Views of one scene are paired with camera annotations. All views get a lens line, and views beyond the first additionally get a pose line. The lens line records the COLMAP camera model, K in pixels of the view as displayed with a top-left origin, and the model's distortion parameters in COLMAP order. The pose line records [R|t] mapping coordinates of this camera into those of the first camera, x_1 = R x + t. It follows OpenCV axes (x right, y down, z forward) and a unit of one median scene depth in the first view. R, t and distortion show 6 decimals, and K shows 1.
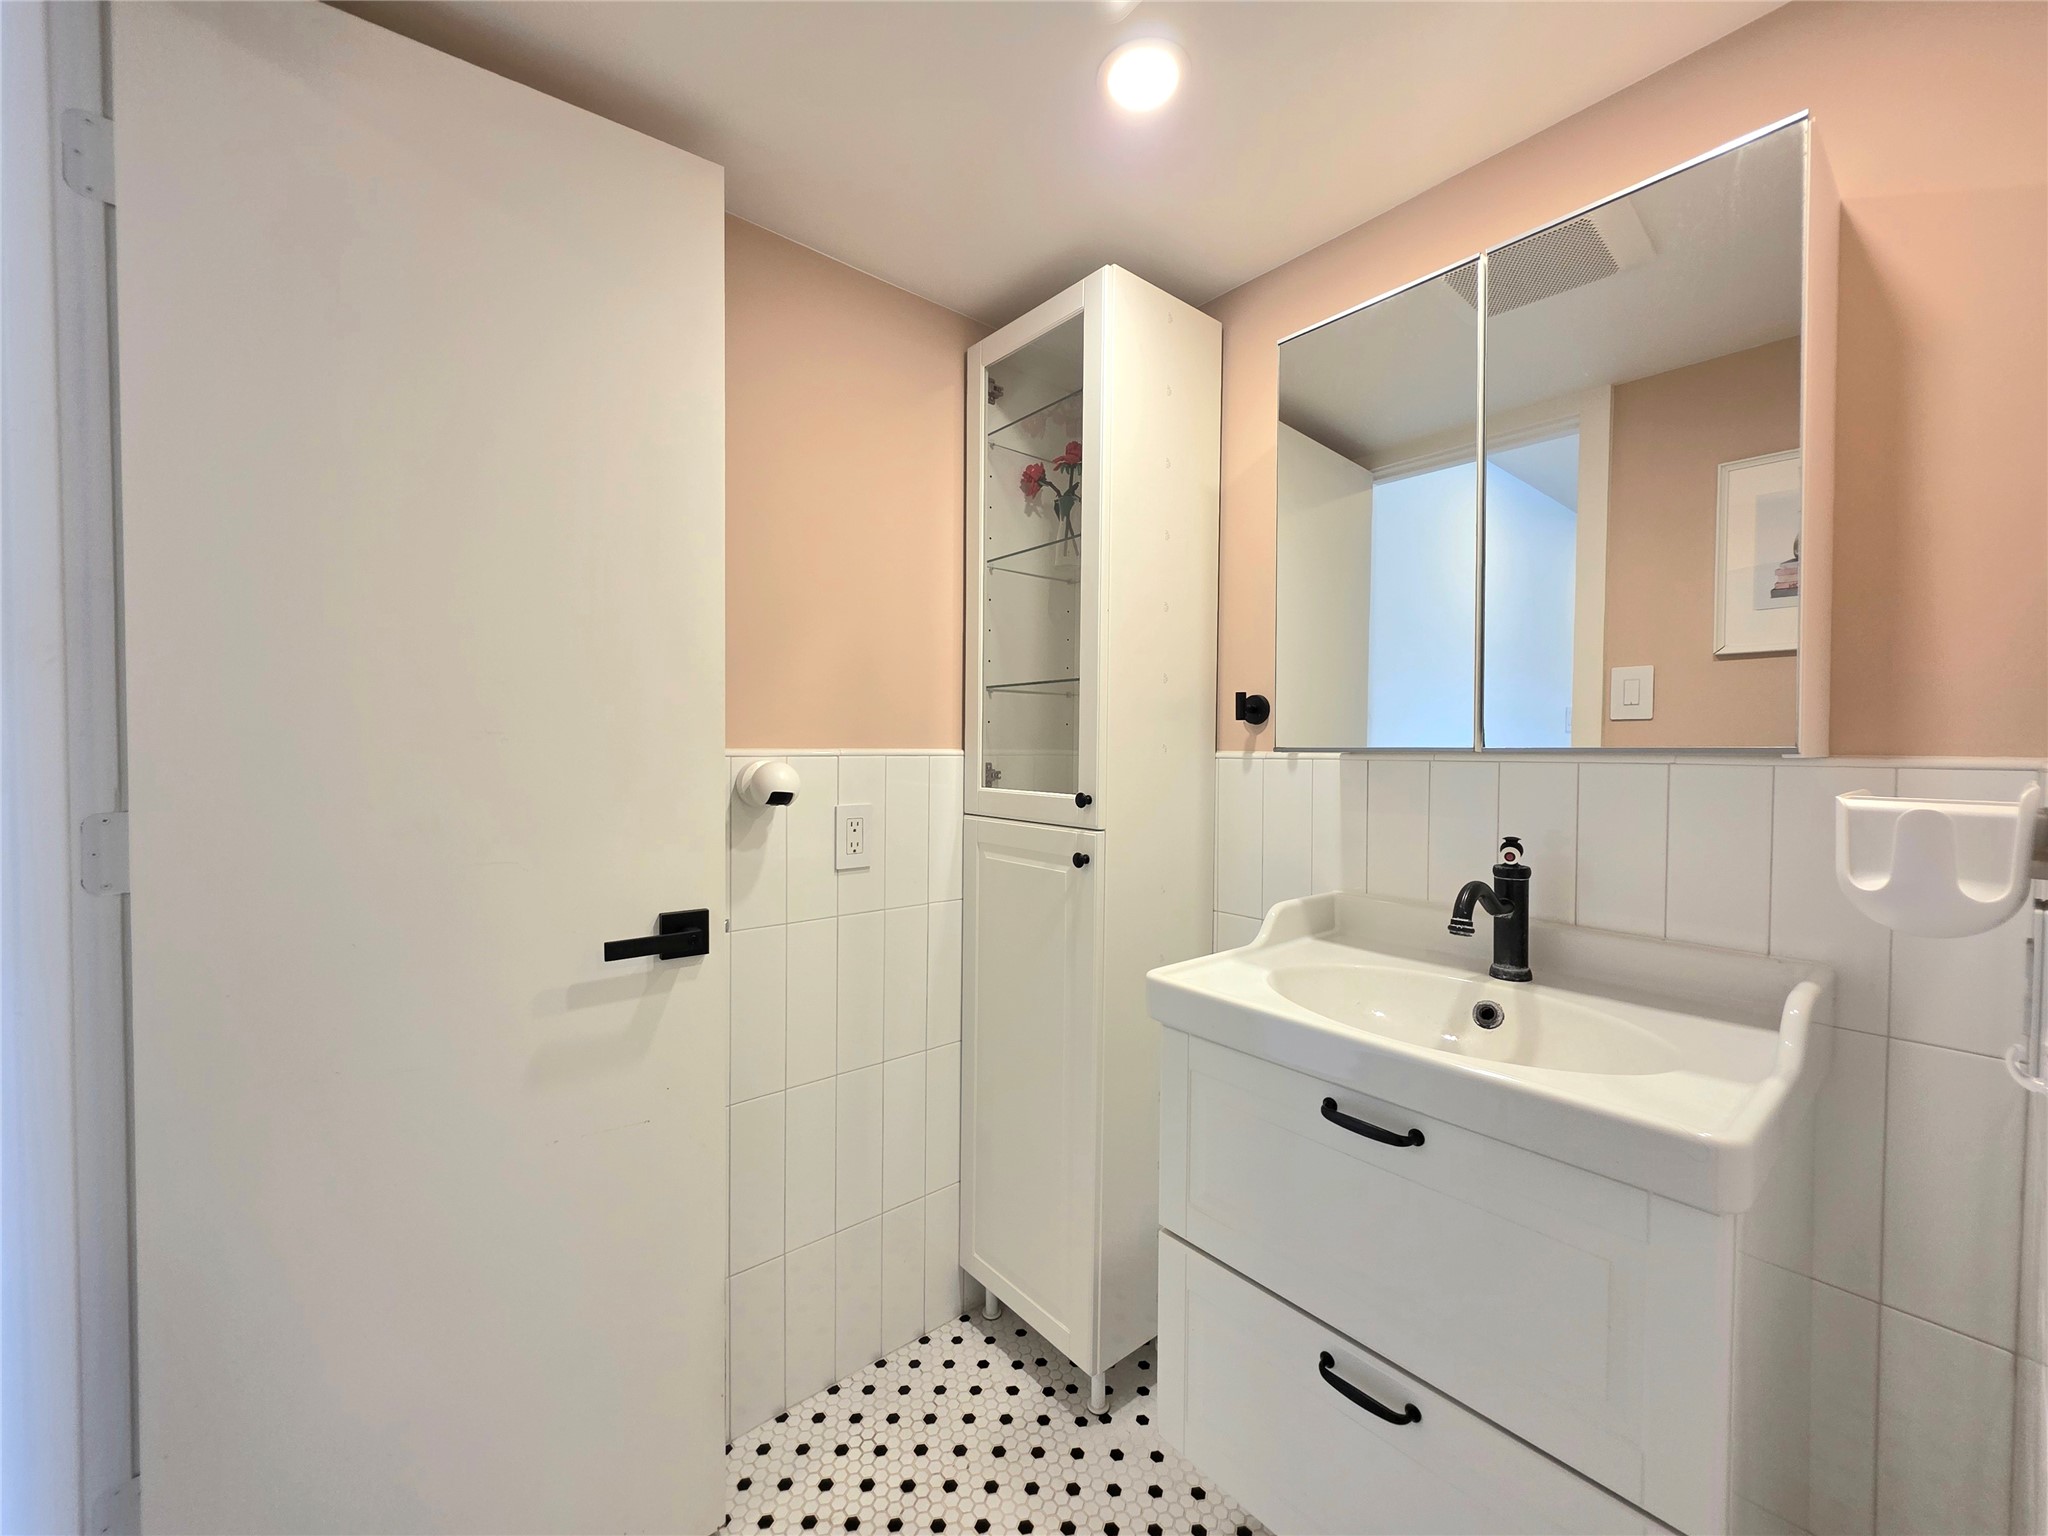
lens RADIAL K [[815.8, 0, 1028.0], [0, 815.8, 761.6], [0, 0, 1]] dist [-0.001004, -0.000142]
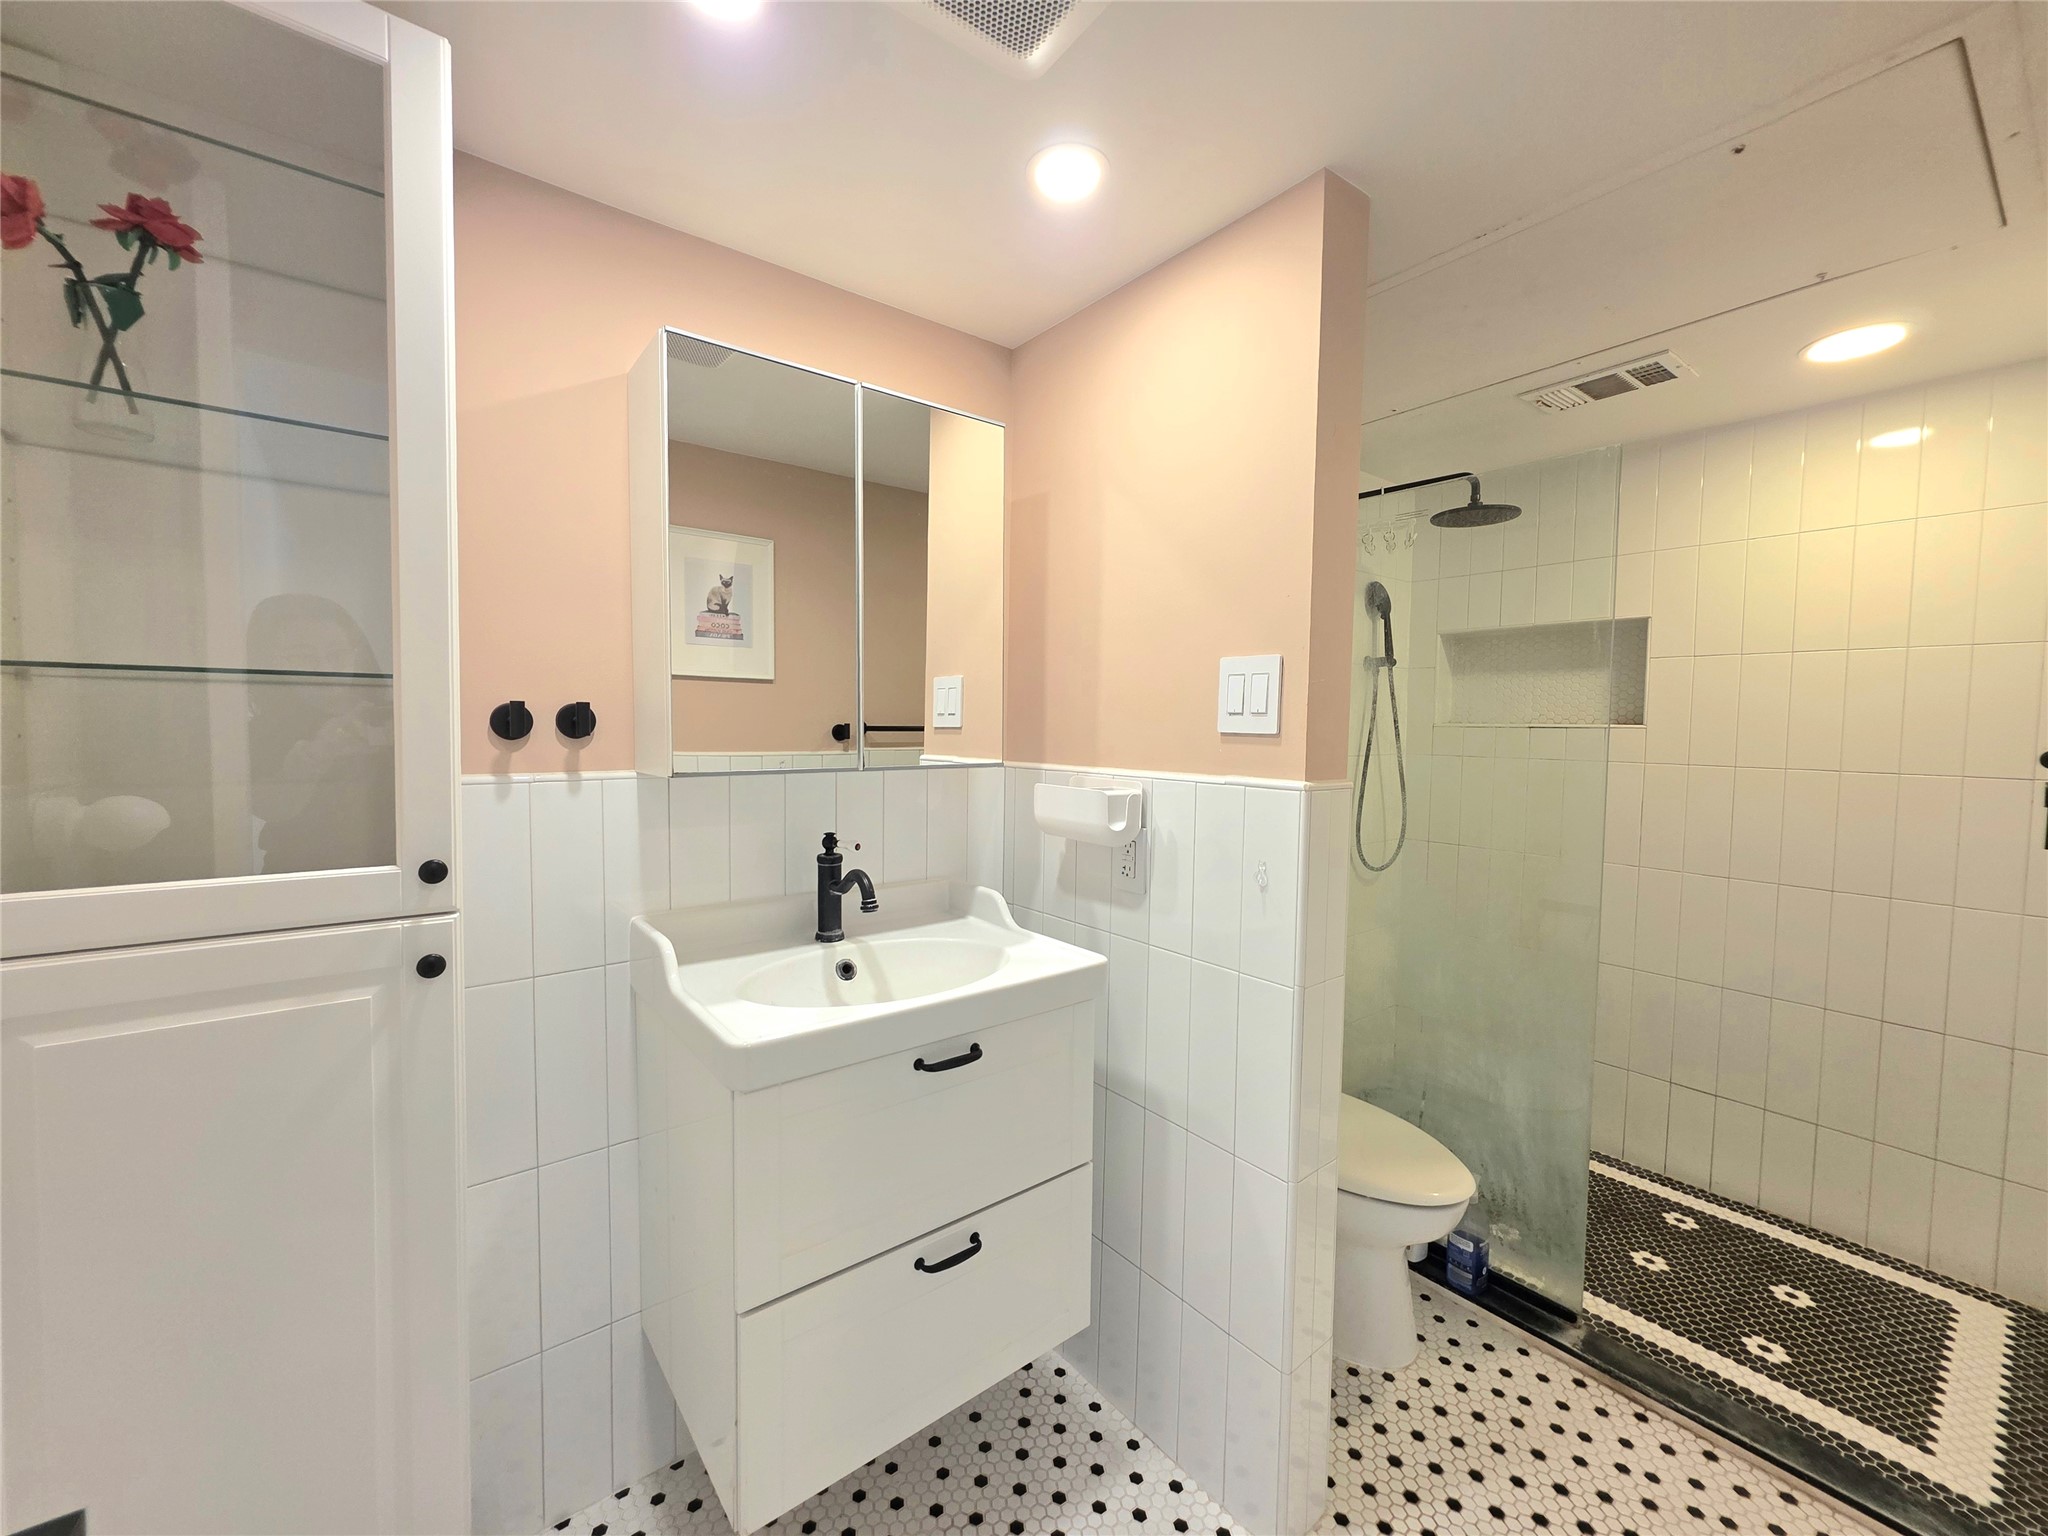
lens RADIAL K [[815.8, 0, 1028.0], [0, 815.8, 761.6], [0, 0, 1]] dist [-0.001004, -0.000142]
pose [[0.041942, -0.055827, 0.997559, -0.597272], [0.008976, 0.998418, 0.055498, -0.076878], [-0.999080, 0.006626, 0.042377, 0.554202]]
